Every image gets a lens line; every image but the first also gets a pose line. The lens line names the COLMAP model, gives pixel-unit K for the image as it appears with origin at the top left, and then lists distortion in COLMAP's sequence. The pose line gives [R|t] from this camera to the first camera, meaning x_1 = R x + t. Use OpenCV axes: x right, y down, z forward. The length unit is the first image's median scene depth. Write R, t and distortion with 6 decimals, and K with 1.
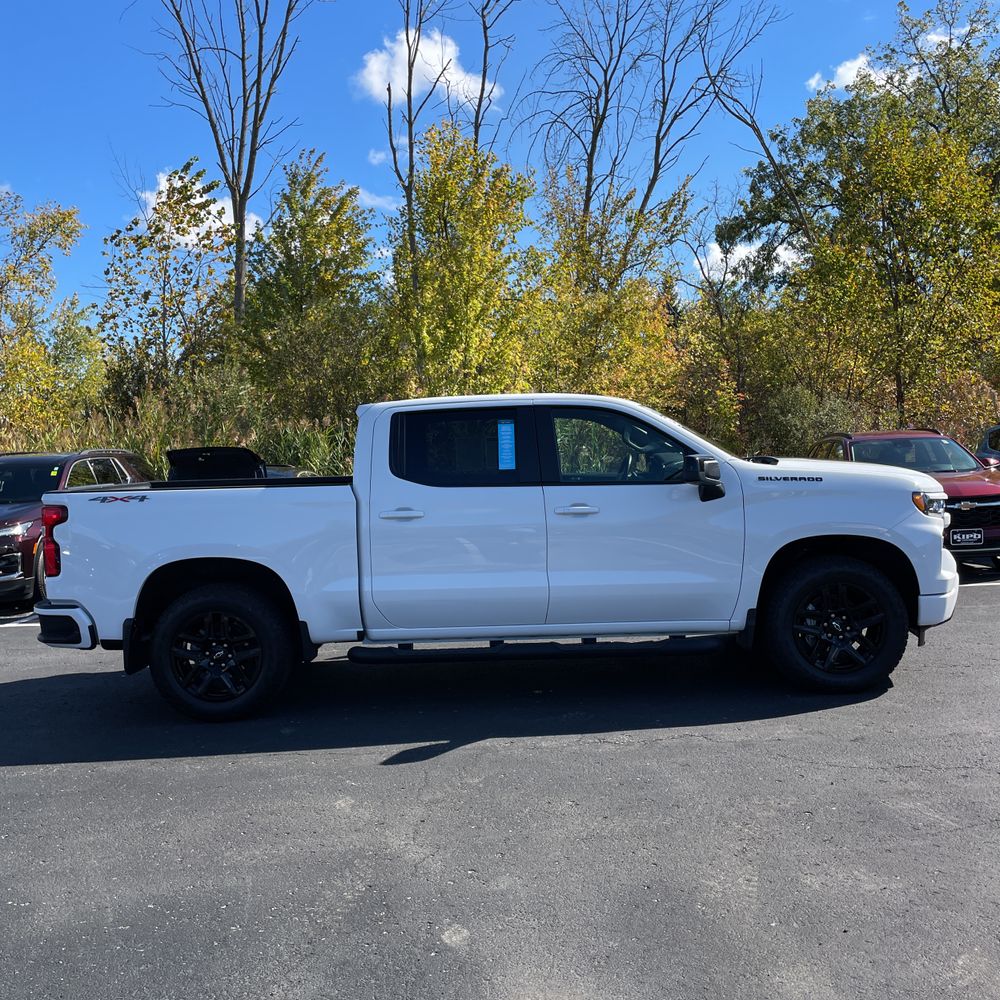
lens RADIAL K [[992.8, 0, 486.9], [0, 992.8, 504.2], [0, 0, 1]] dist [0.109968, -0.178015]
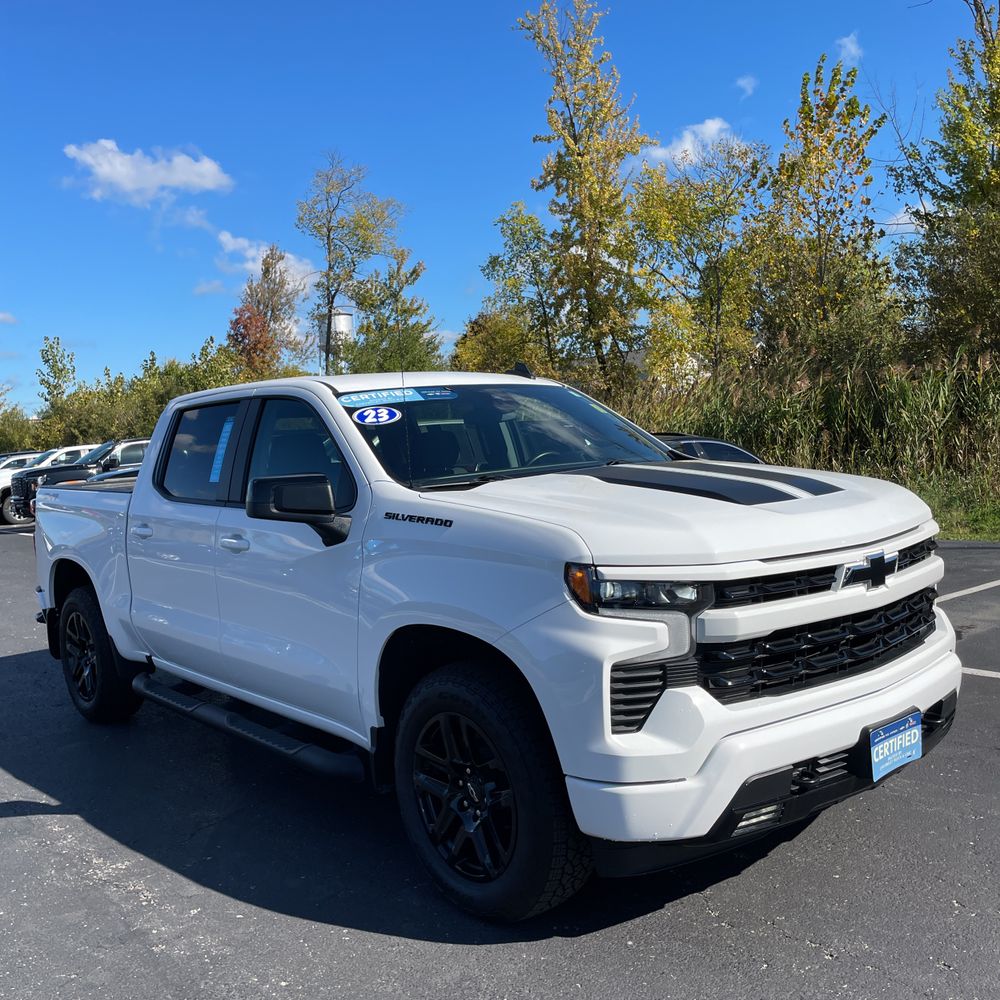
lens RADIAL K [[992.8, 0, 486.9], [0, 992.8, 504.2], [0, 0, 1]] dist [0.109968, -0.178015]
pose [[0.655473, 0.055024, -0.753211, 0.758574], [-0.005683, 0.997673, 0.067937, -0.072868], [0.755197, -0.040251, 0.654261, 0.654137]]
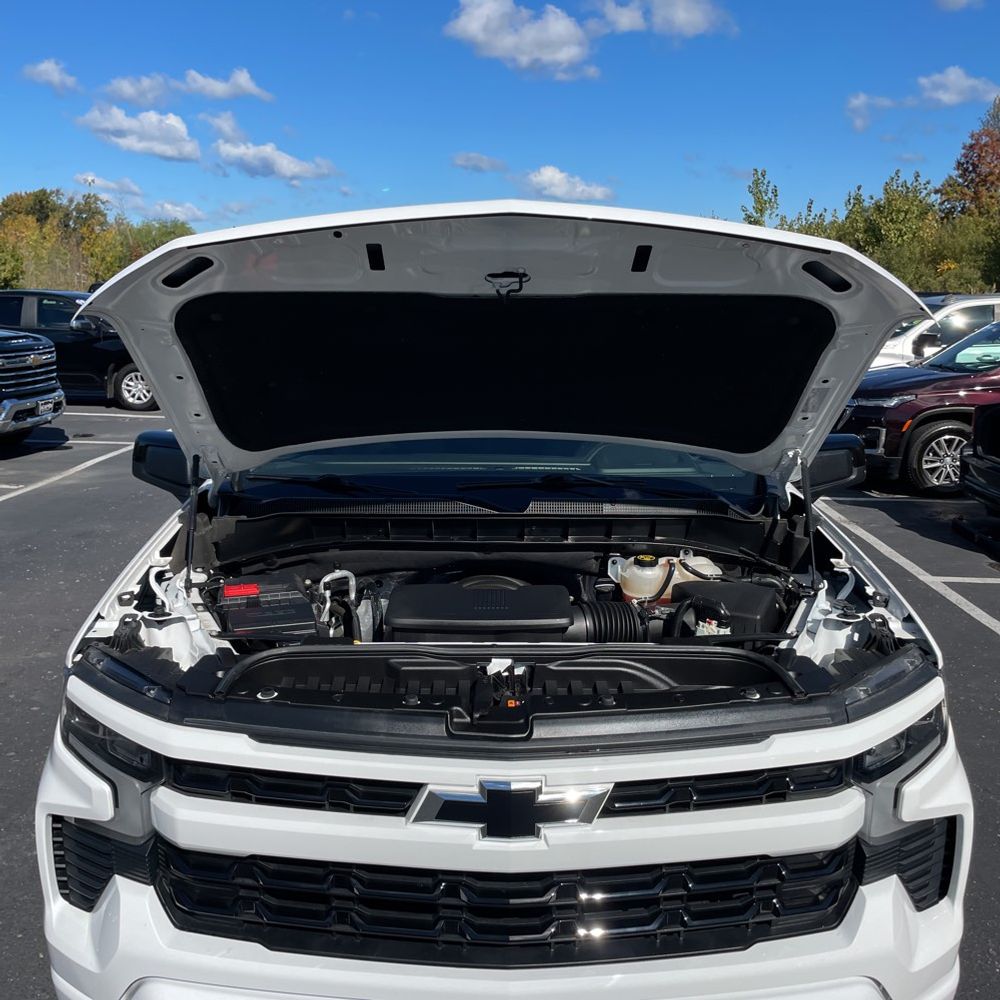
lens RADIAL K [[996.4, 0, 487.6], [0, 996.4, 483.6], [0, 0, 1]] dist [0.081536, -0.105079]
pose [[0.027888, 0.232816, -0.972121, 0.755010], [-0.061740, 0.971044, 0.230787, -0.159789], [0.997703, 0.053582, 0.041455, 1.124303]]
